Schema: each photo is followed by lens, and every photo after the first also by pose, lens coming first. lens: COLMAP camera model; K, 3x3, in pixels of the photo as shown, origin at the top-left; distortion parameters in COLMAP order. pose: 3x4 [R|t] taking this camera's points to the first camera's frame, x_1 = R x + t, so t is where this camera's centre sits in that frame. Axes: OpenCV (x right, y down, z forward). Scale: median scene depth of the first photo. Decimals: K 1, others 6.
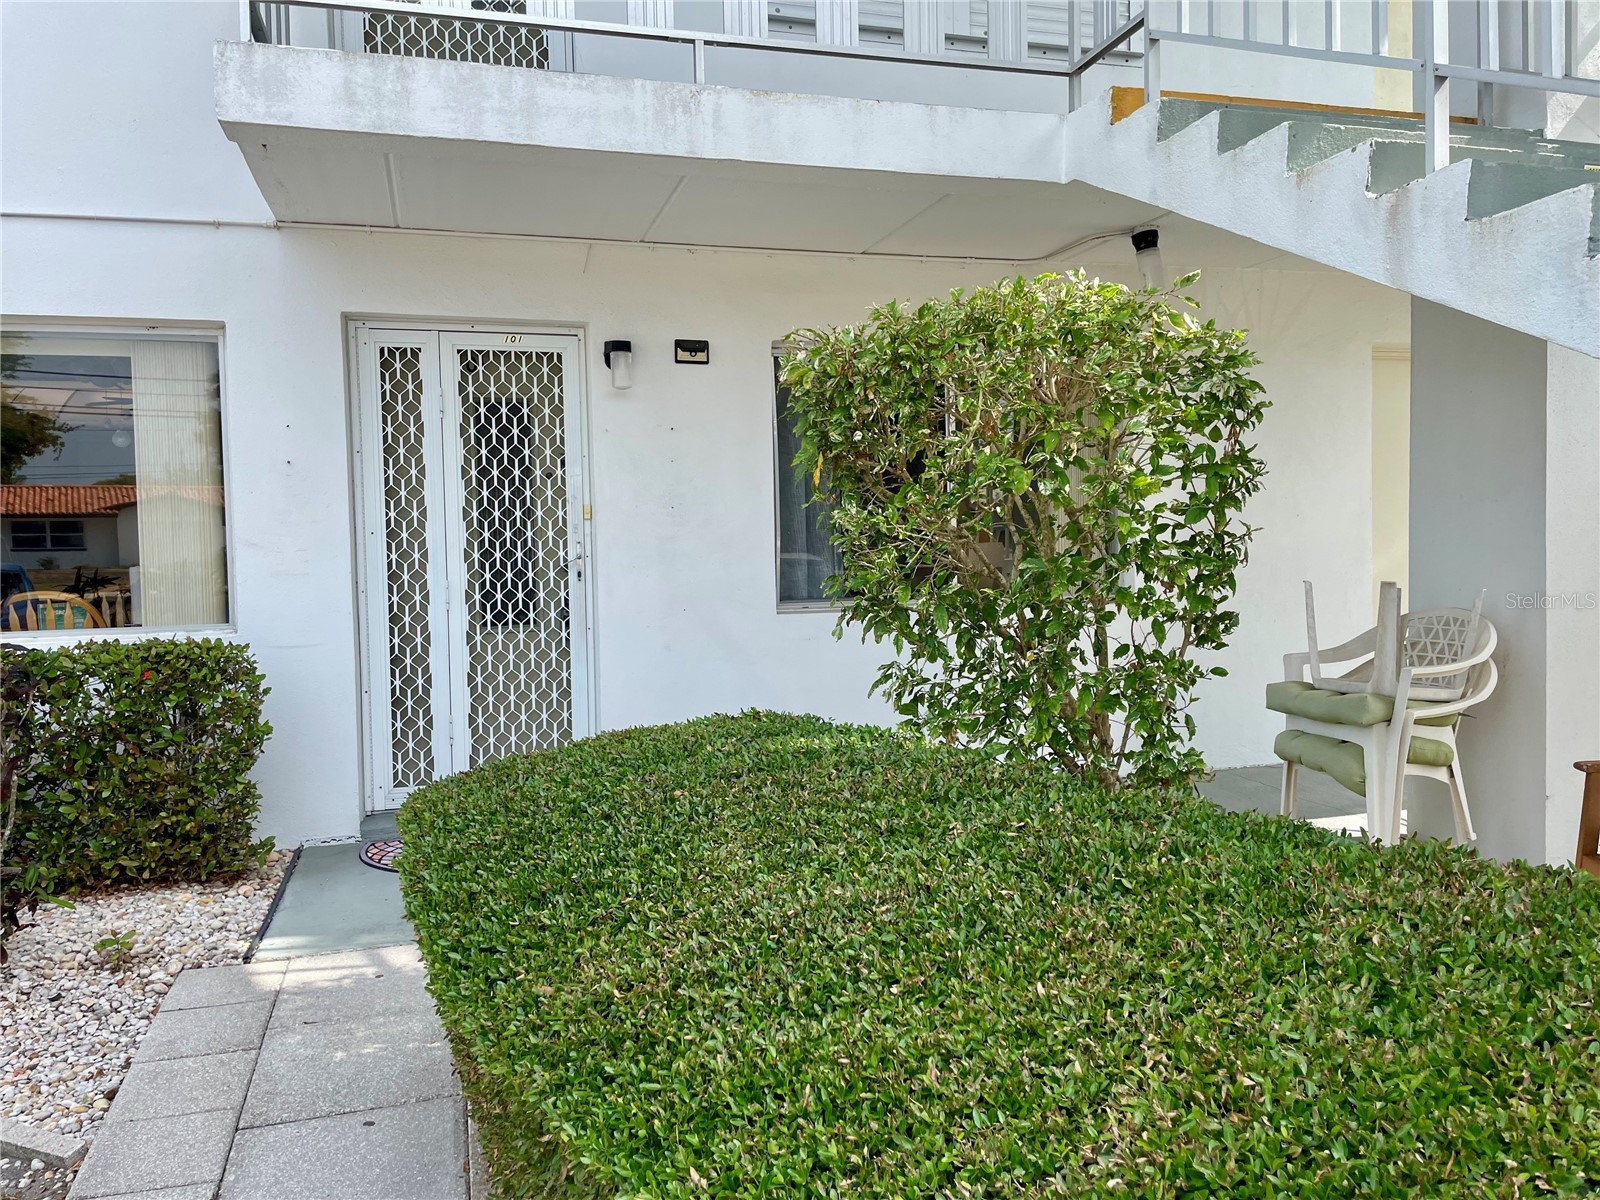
lens RADIAL K [[1209.4, 0, 799.7], [0, 1209.4, 577.5], [0, 0, 1]] dist [0.092205, -0.117070]
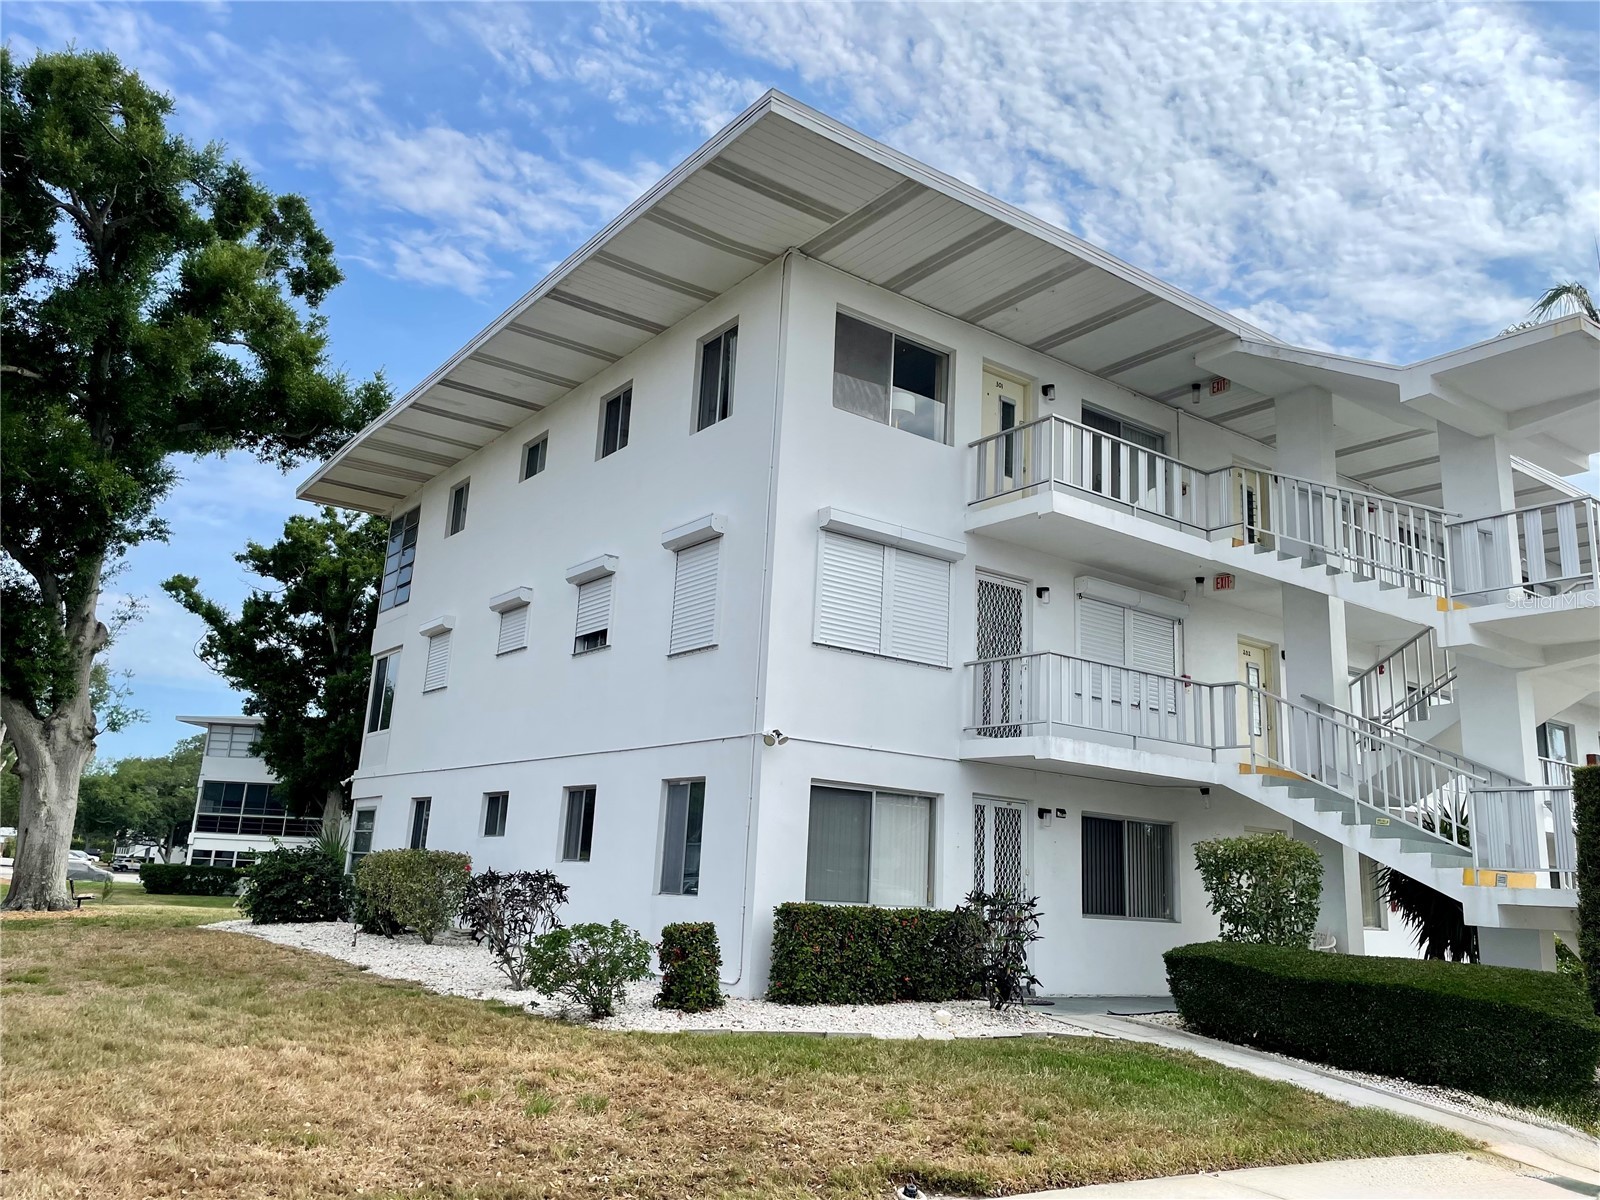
lens RADIAL K [[1209.4, 0, 784.4], [0, 1209.4, 576.4], [0, 0, 1]] dist [0.092205, -0.117070]
pose [[0.939031, 0.151454, 0.308678, -2.232596], [-0.063271, 0.958543, -0.277833, 0.138894], [-0.337960, 0.241364, 0.909685, -1.942718]]
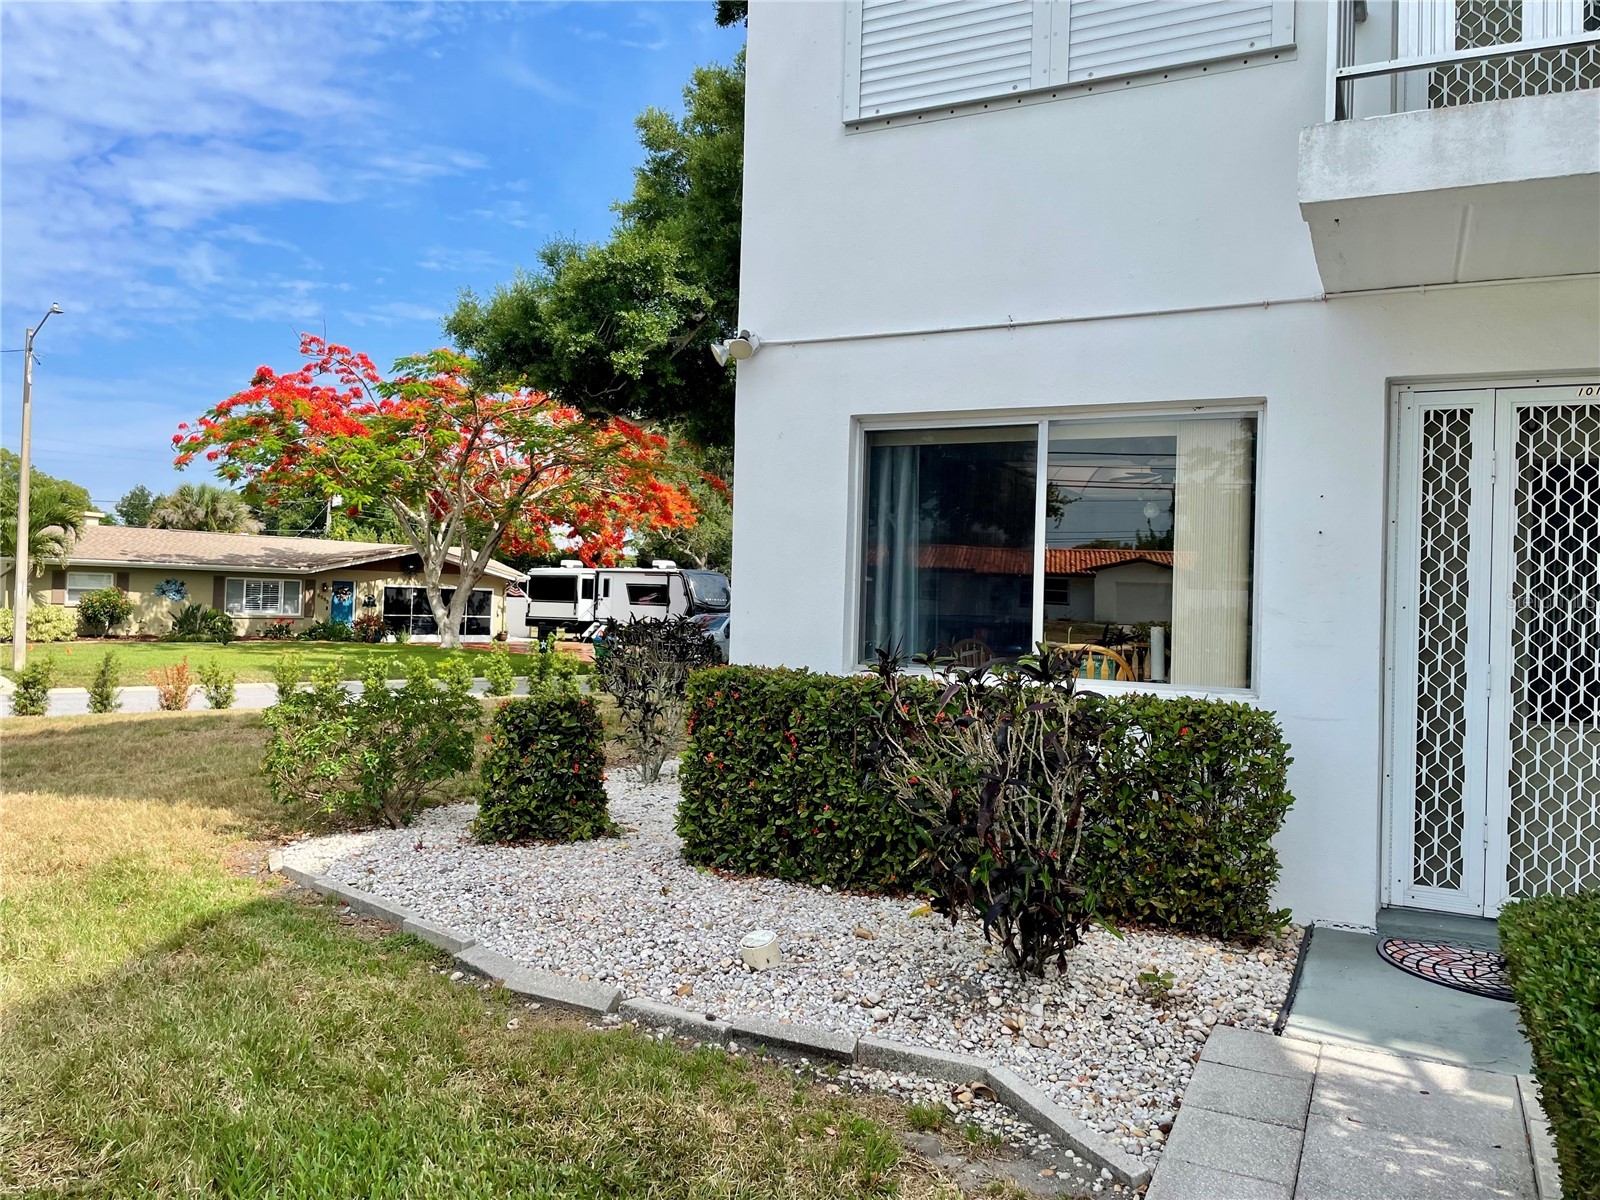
lens RADIAL K [[1209.4, 0, 784.1], [0, 1209.4, 572.7], [0, 0, 1]] dist [0.092205, -0.117070]
pose [[0.729100, 0.030732, -0.683717, -0.070162], [-0.070368, 0.997063, -0.030223, -0.001077], [0.680780, 0.070148, 0.729121, -0.022594]]
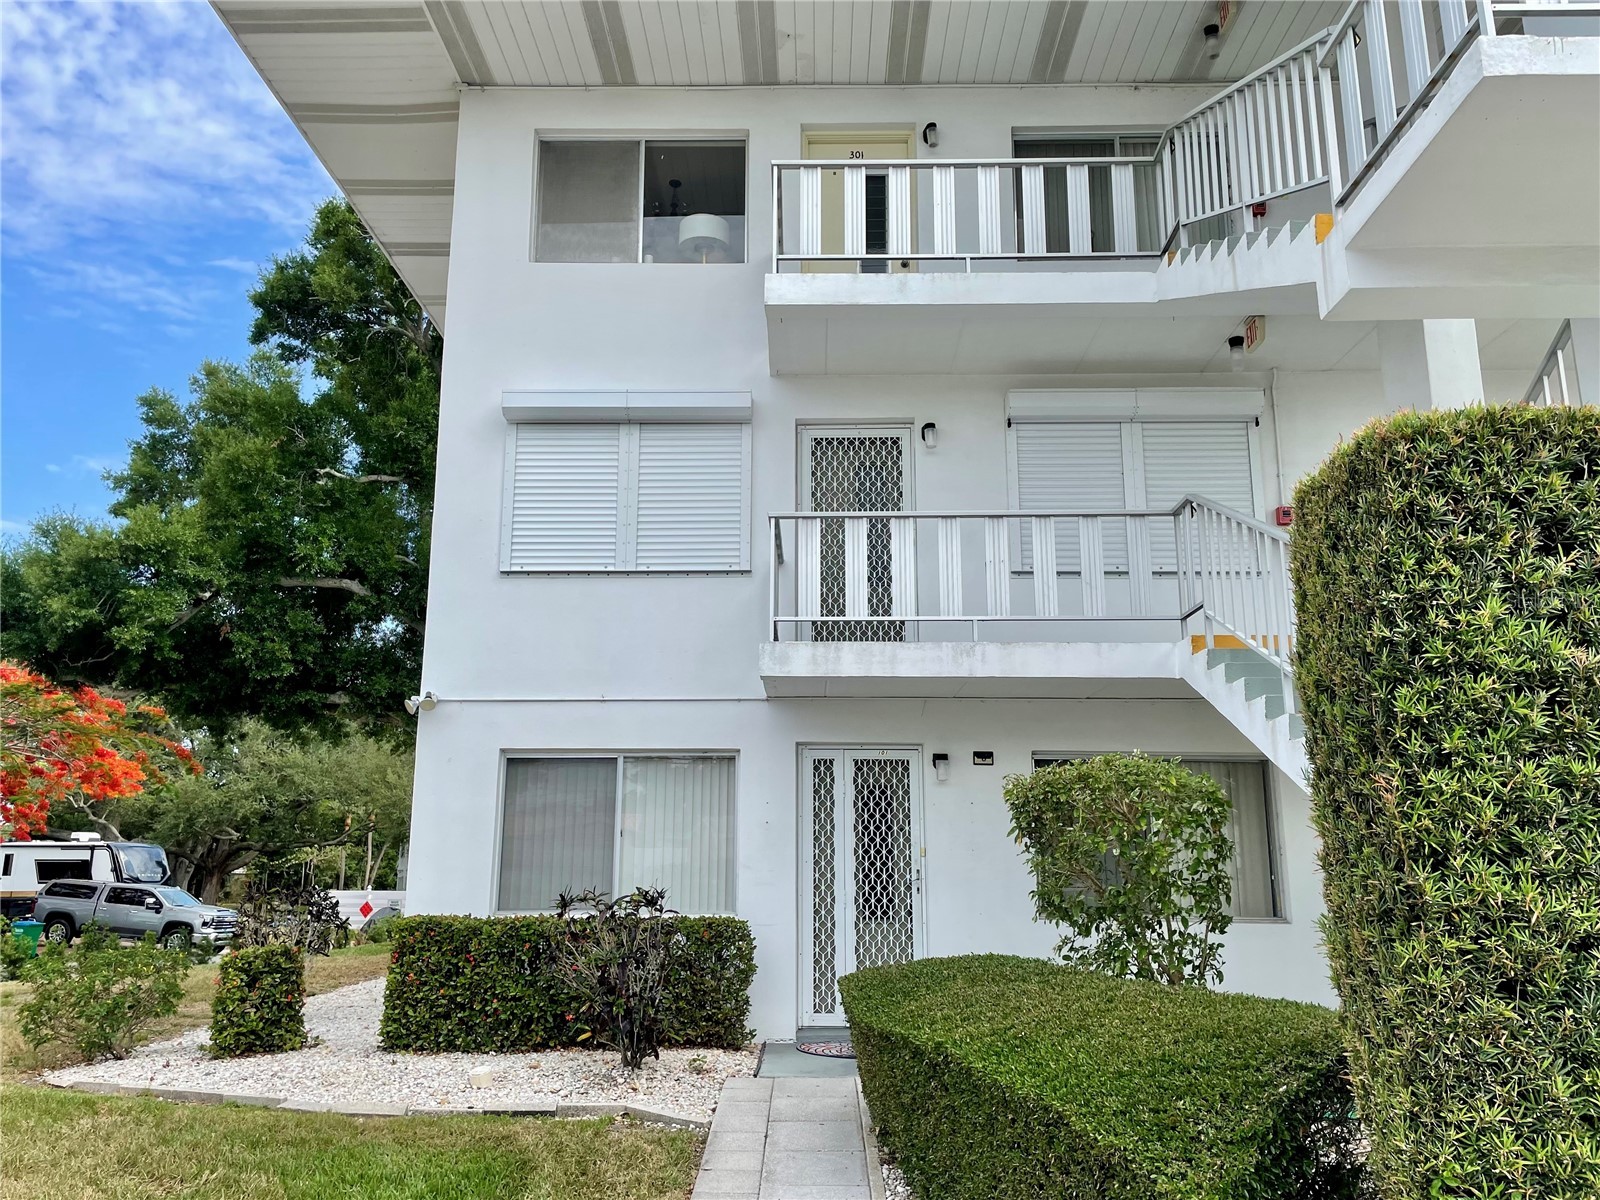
lens RADIAL K [[1209.4, 0, 792.4], [0, 1209.4, 590.2], [0, 0, 1]] dist [0.092205, -0.117070]
pose [[0.955377, -0.042436, -0.292325, 0.236679], [-0.032747, 0.968311, -0.247590, 0.027561], [0.293568, 0.246115, 0.923713, -1.044780]]
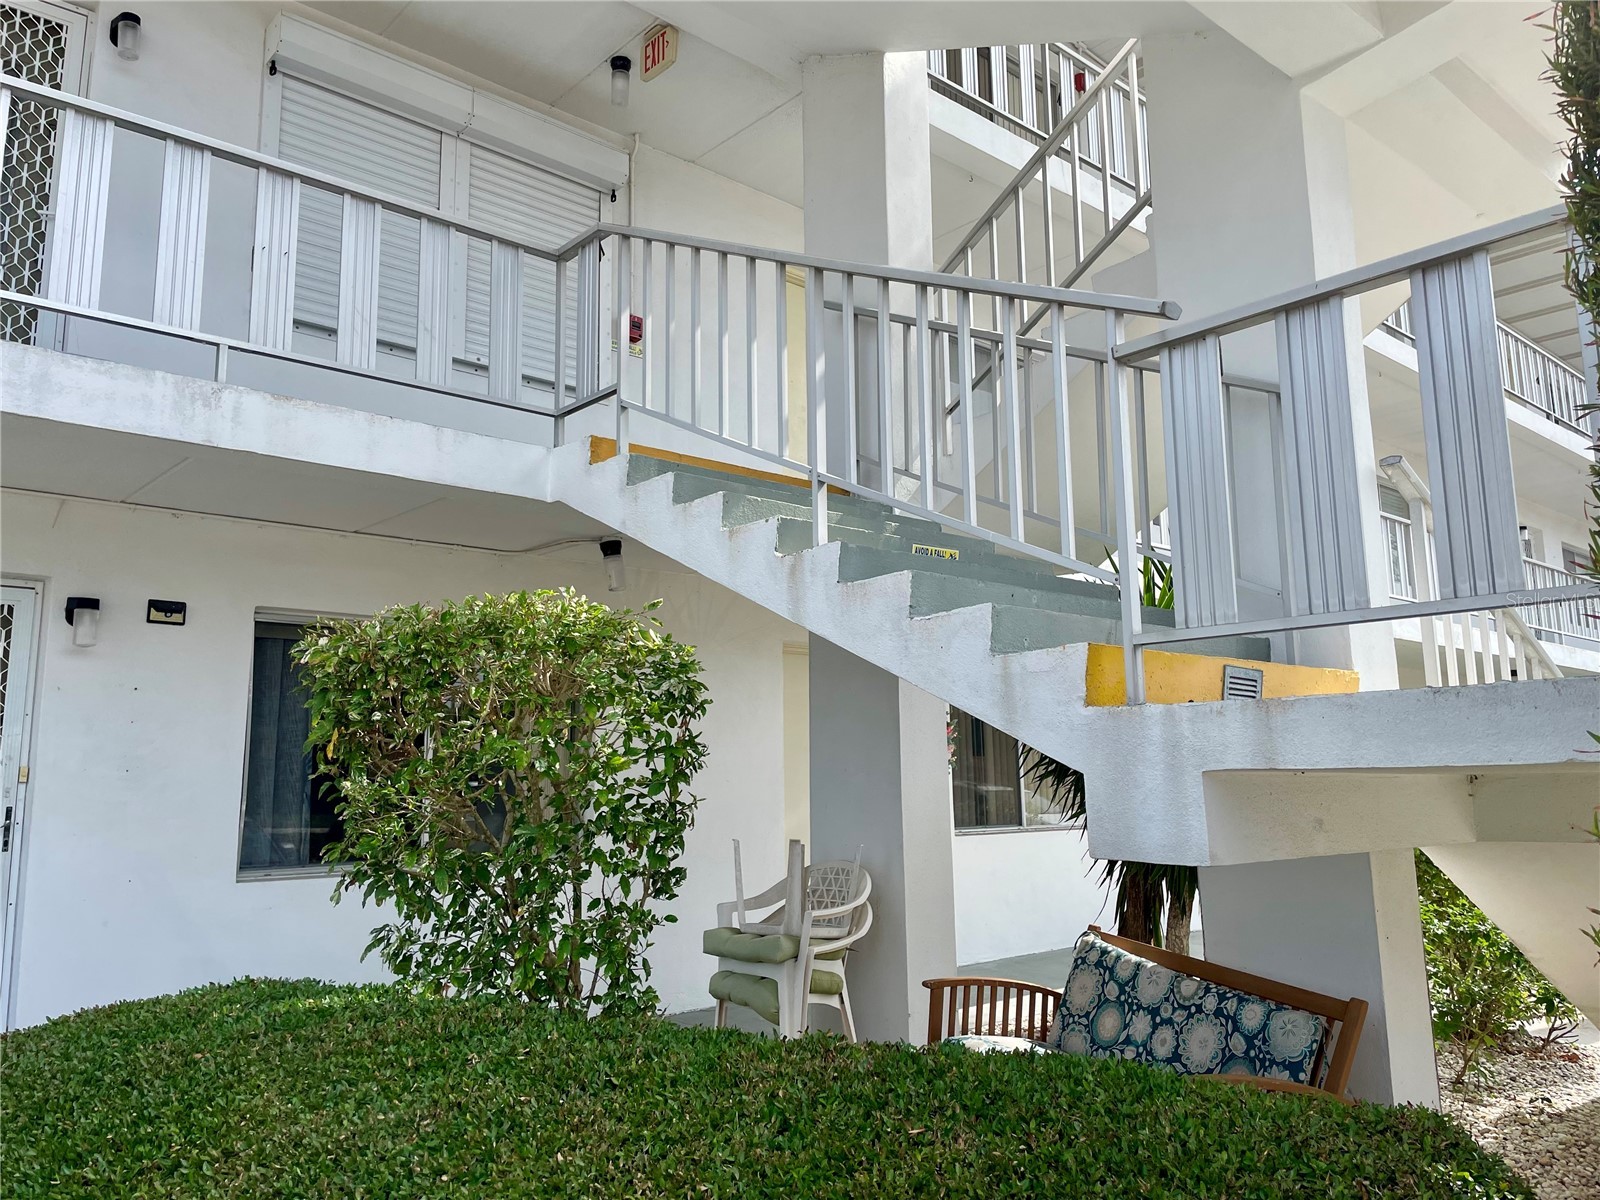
lens RADIAL K [[1209.4, 0, 791.6], [0, 1209.4, 574.5], [0, 0, 1]] dist [0.092205, -0.117070]
pose [[0.904752, 0.080420, 0.418277, -0.070173], [0.008902, 0.978230, -0.207334, -0.004755], [-0.425845, 0.191310, 0.884340, -0.160728]]
